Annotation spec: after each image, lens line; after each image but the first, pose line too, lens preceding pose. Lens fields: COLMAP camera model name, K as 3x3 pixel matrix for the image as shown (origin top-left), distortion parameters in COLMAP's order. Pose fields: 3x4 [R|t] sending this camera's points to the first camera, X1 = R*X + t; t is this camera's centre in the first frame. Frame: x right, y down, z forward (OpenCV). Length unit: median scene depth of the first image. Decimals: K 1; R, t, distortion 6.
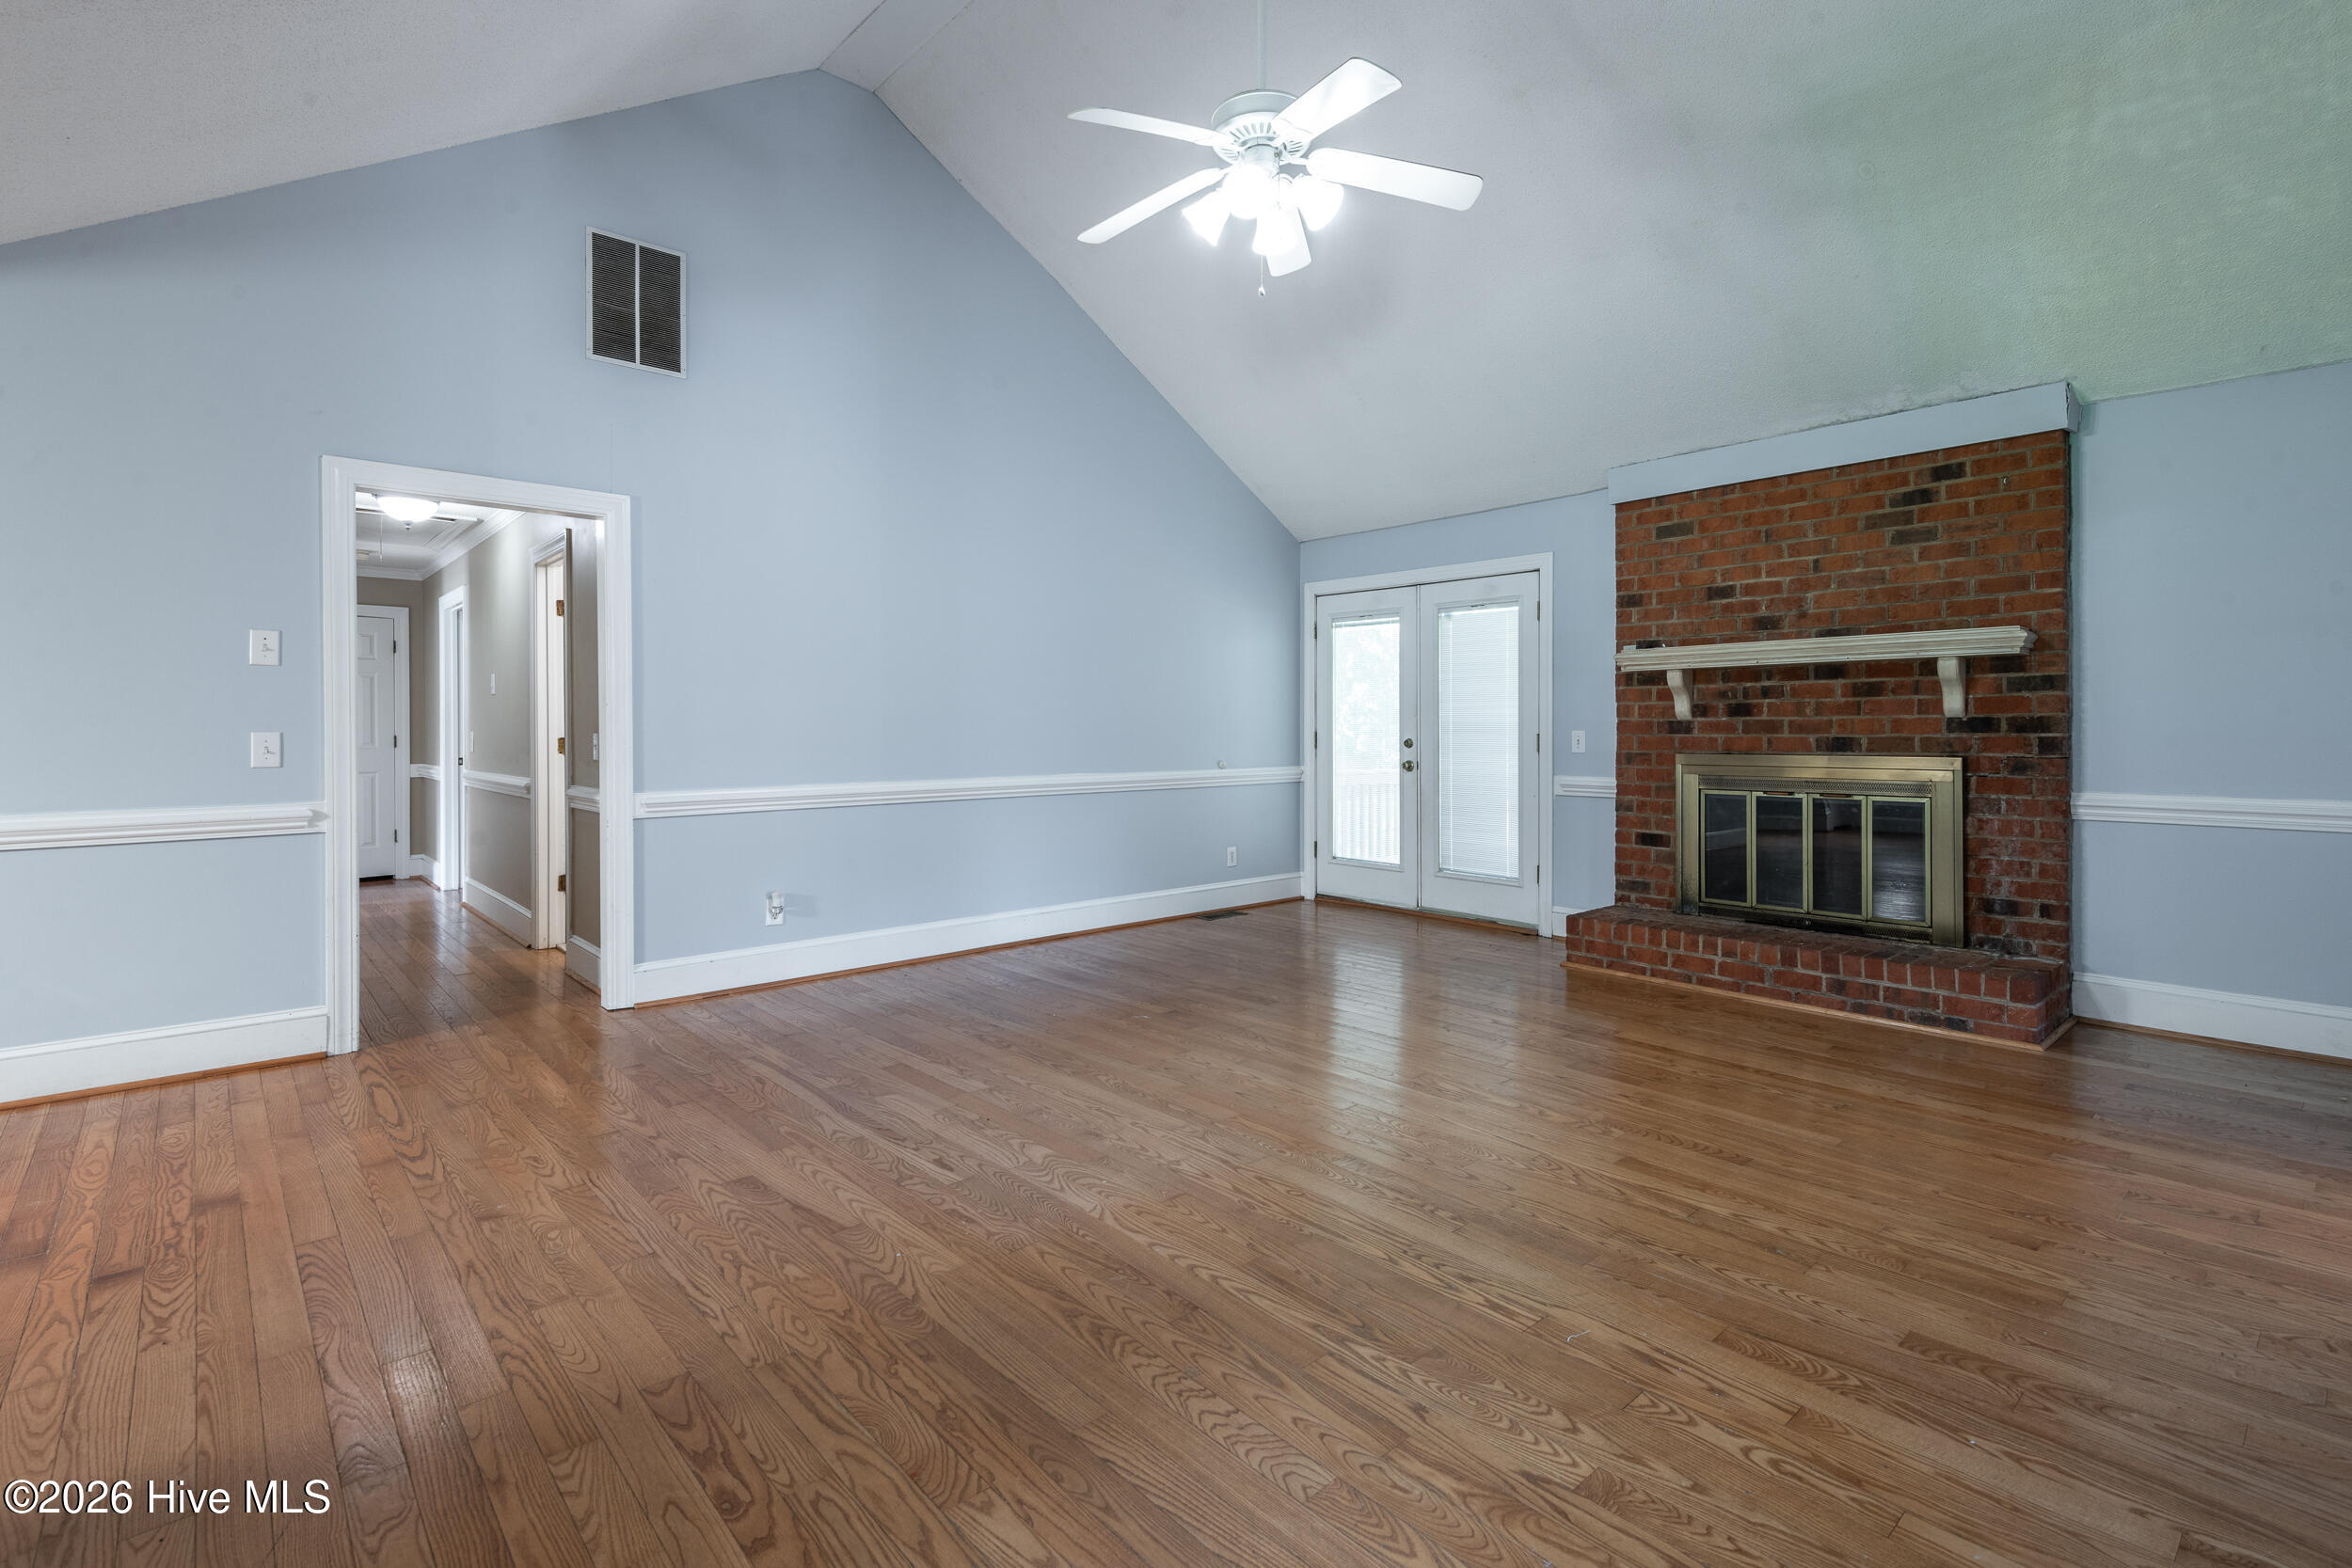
lens RADIAL K [[1129.1, 0, 1167.4], [0, 1129.1, 730.1], [0, 0, 1]] dist [0.029625, -0.001691]
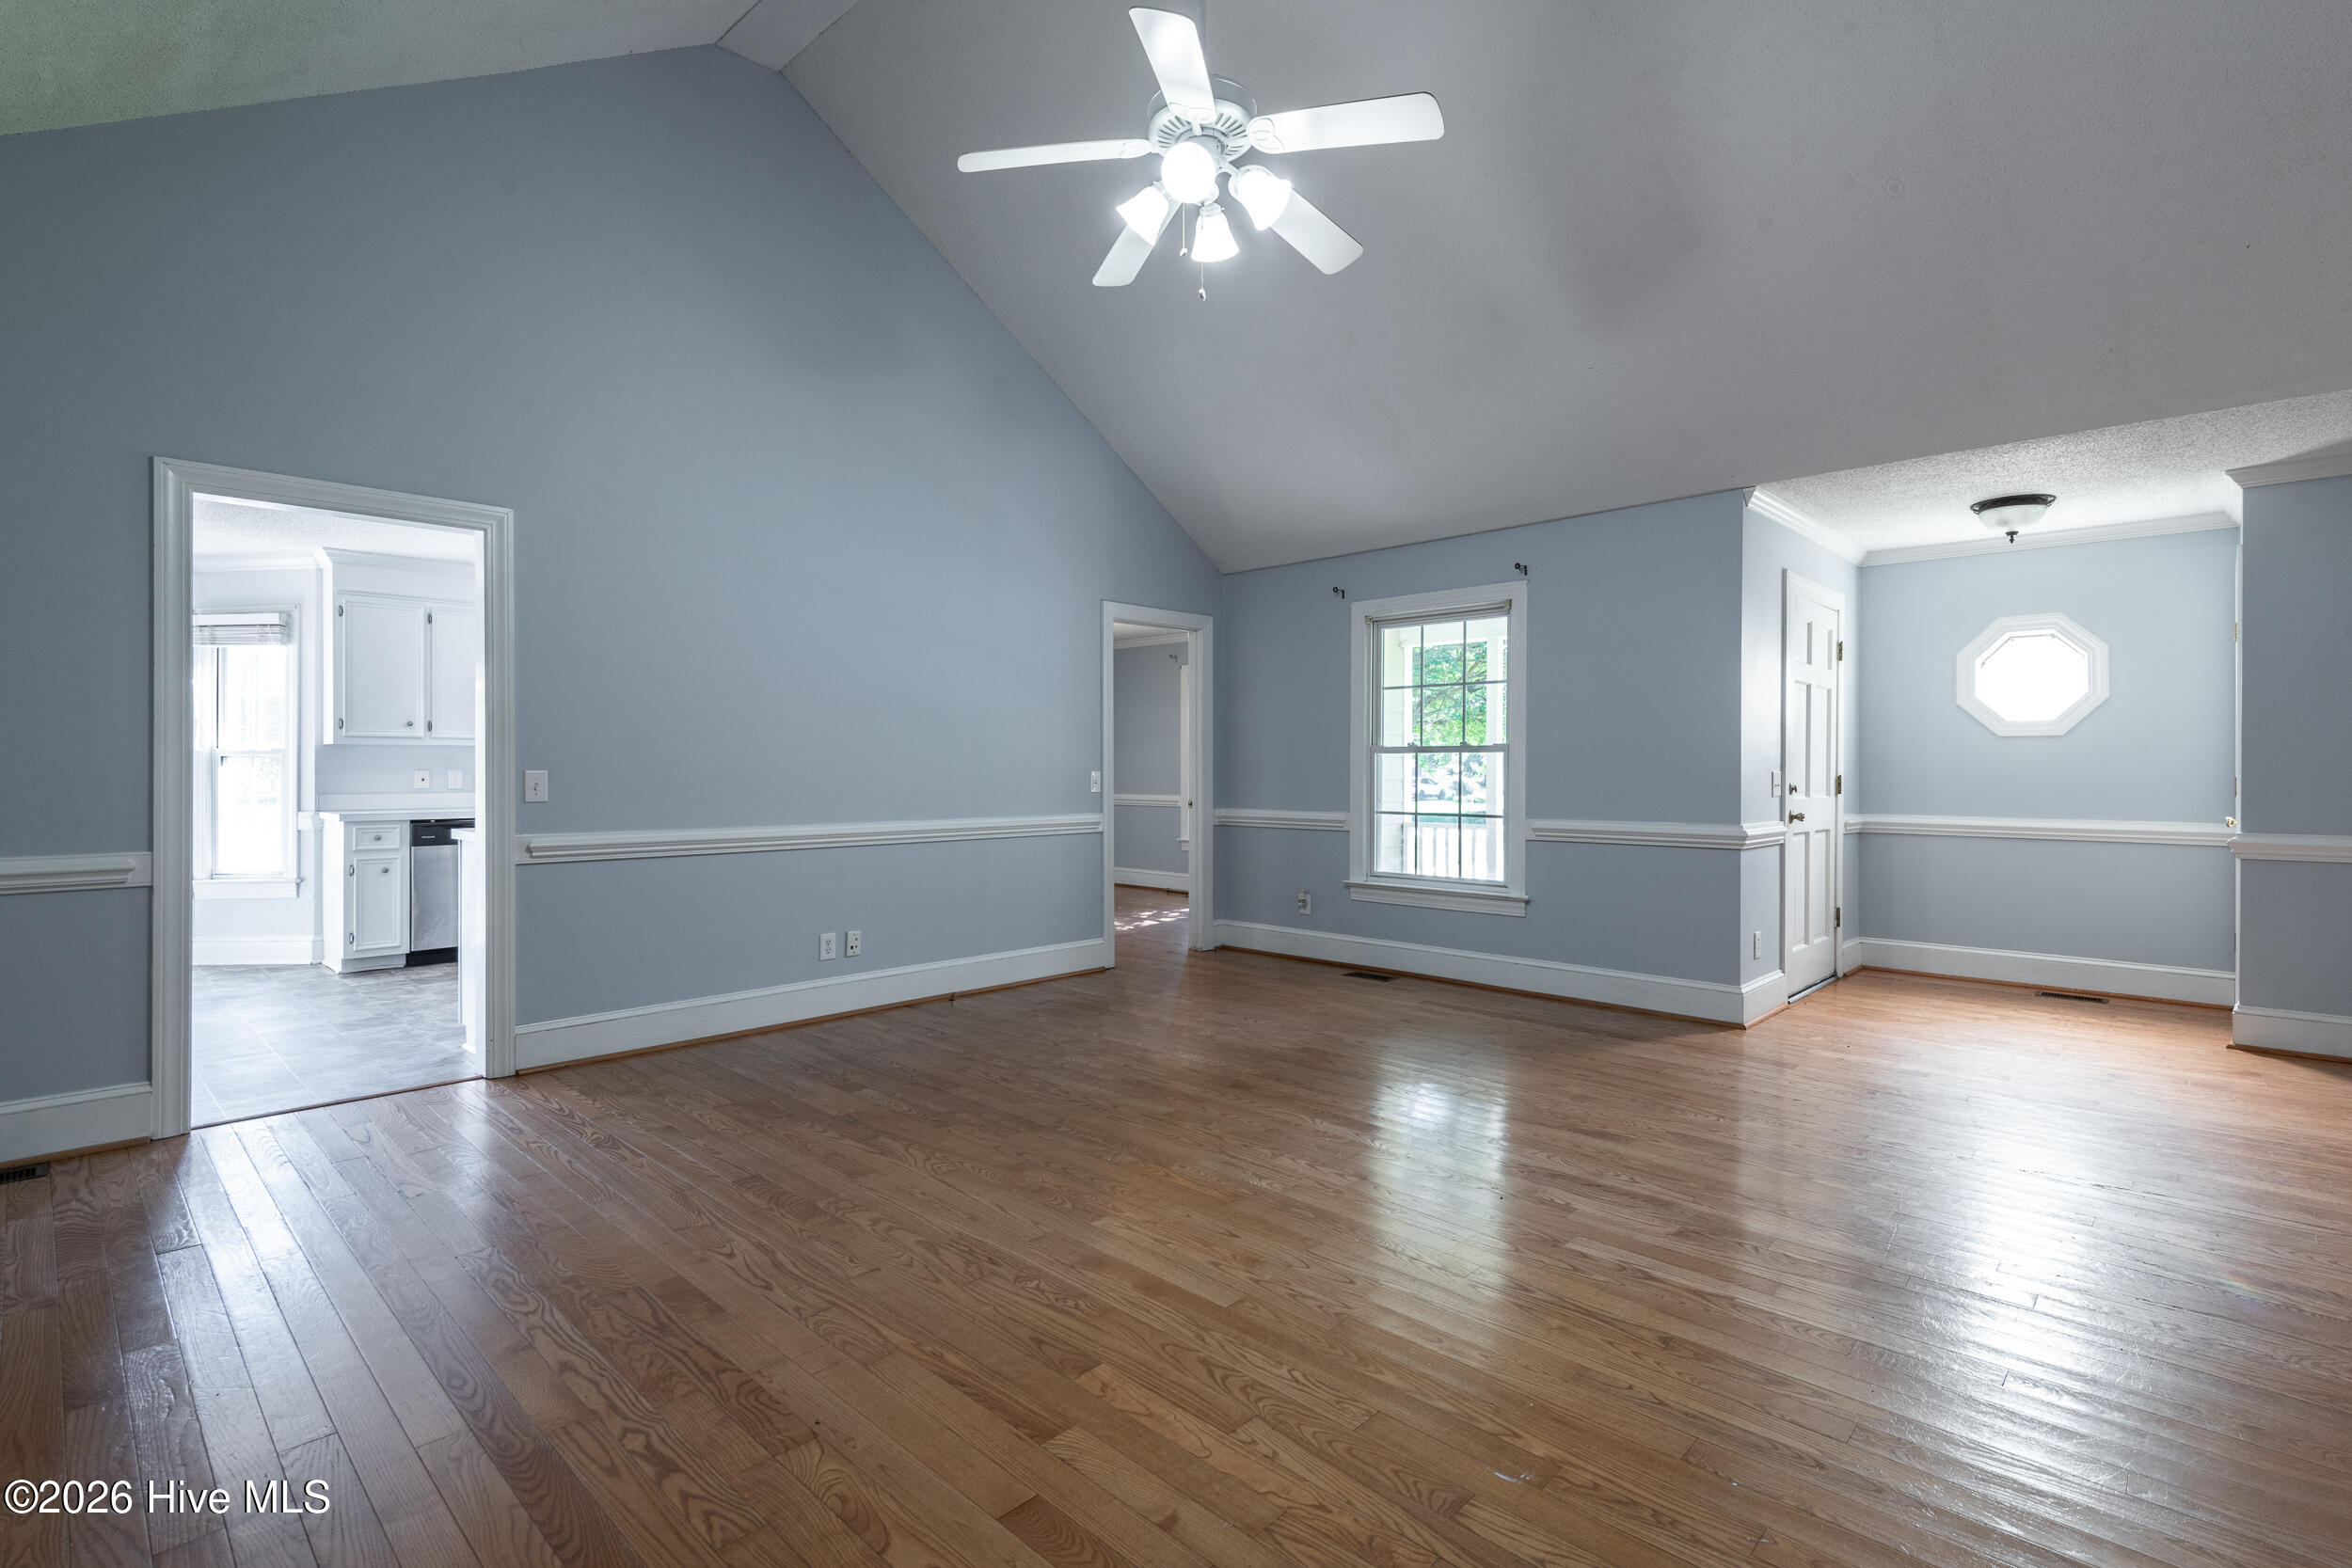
lens RADIAL K [[1083.6, 0, 1185.5], [0, 1083.6, 771.3], [0, 0, 1]] dist [0.024164, -0.005690]
pose [[-0.995723, -0.000402, -0.092387, 0.121264], [-0.001082, 0.999973, 0.007310, -0.004925], [0.092382, 0.007379, -0.995696, 1.270074]]
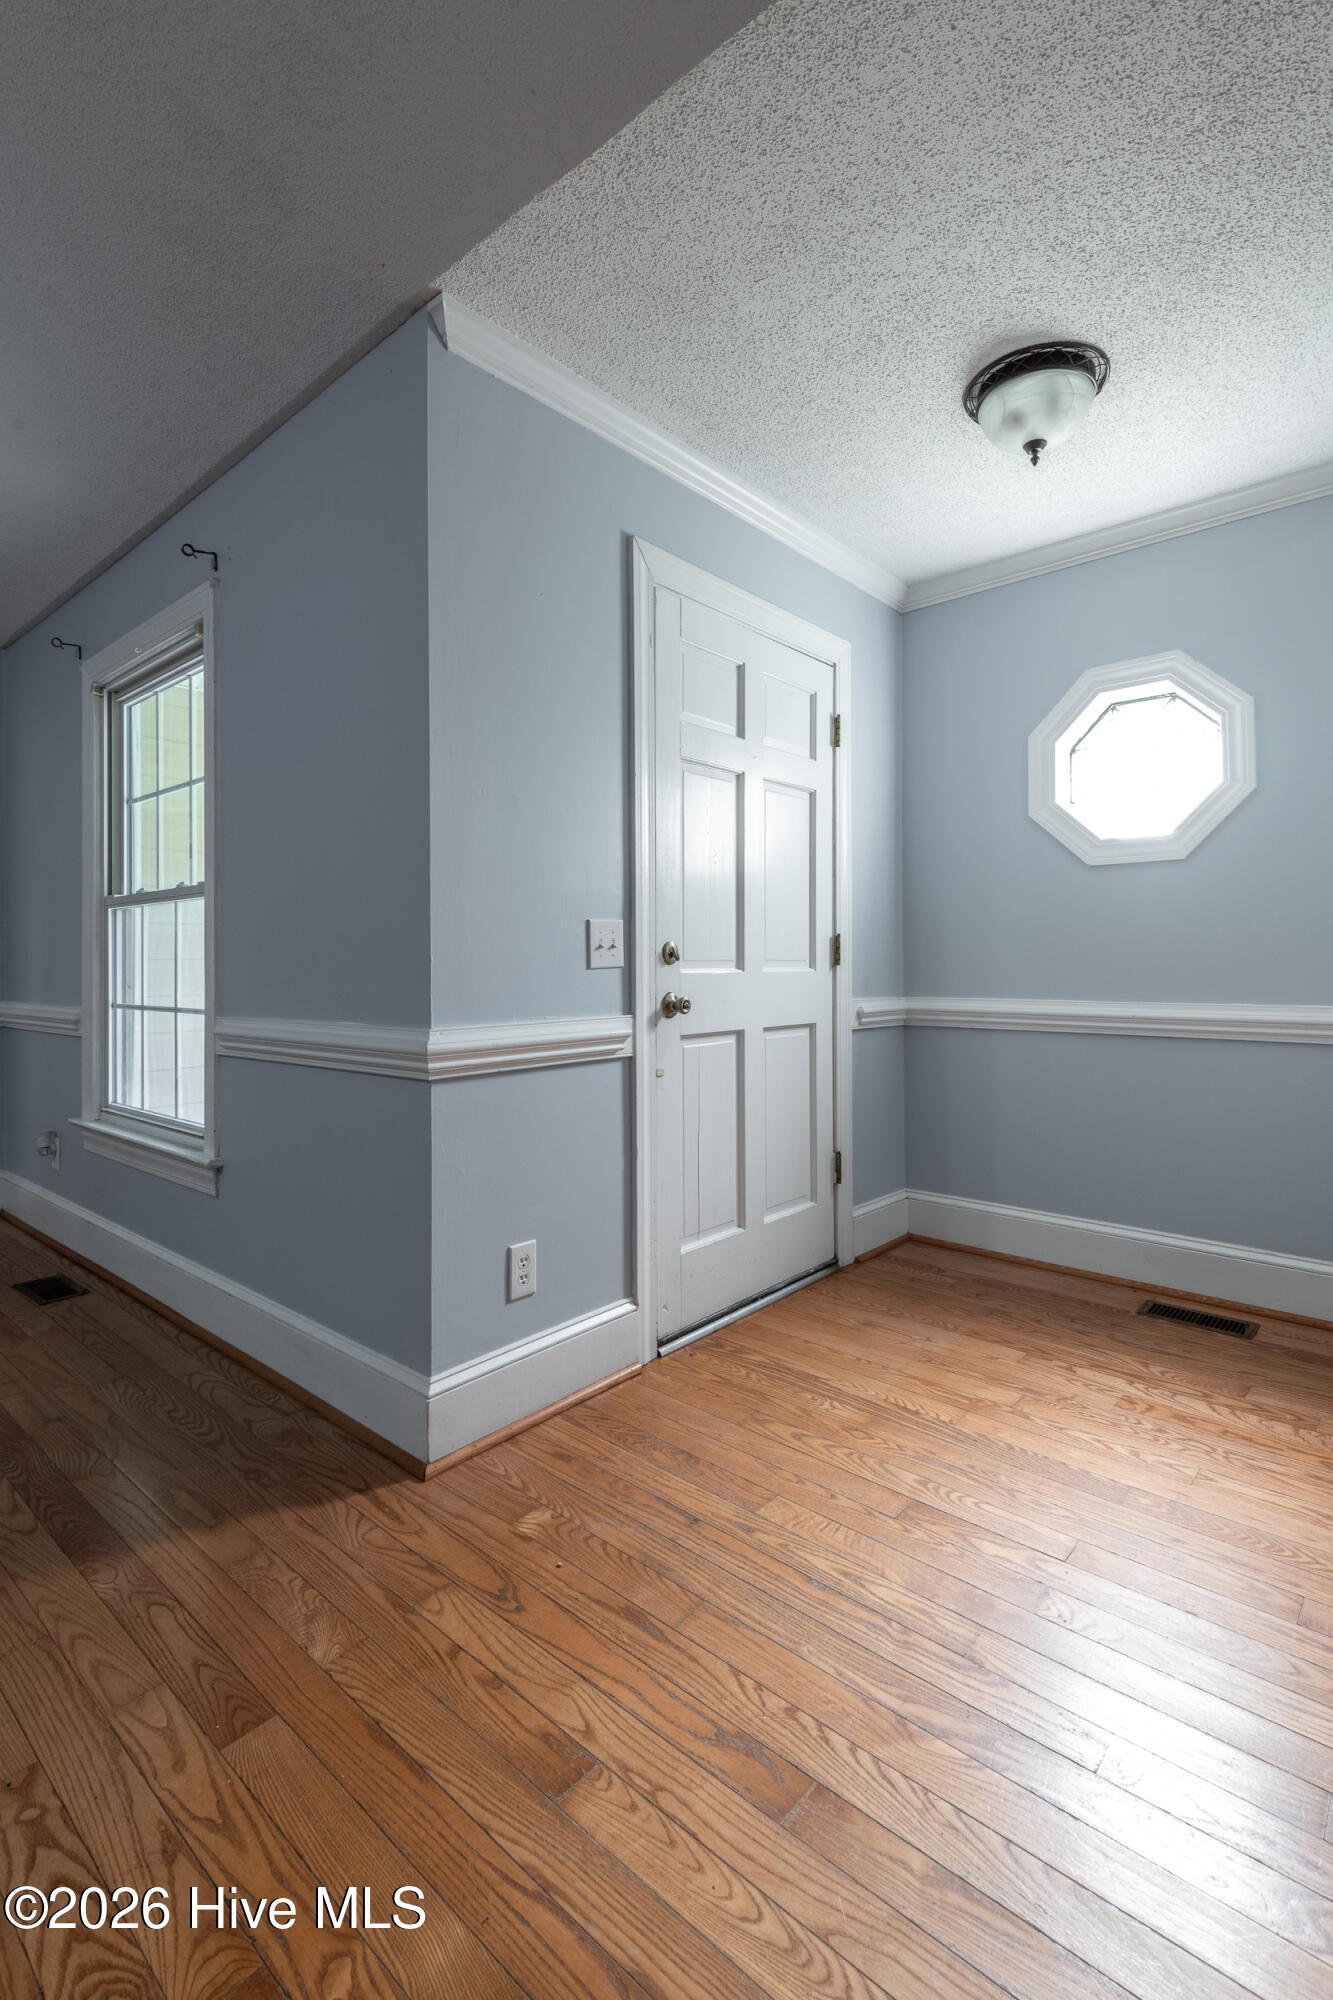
lens RADIAL K [[928.5, 0, 646.6], [0, 928.5, 957.7], [0, 0, 1]] dist [0.044935, -0.000107]
pose [[-0.992939, 0.011250, -0.118091, -0.538630], [0.010838, 0.999933, 0.004128, 0.020475], [0.118130, 0.002819, -0.992994, 0.716335]]
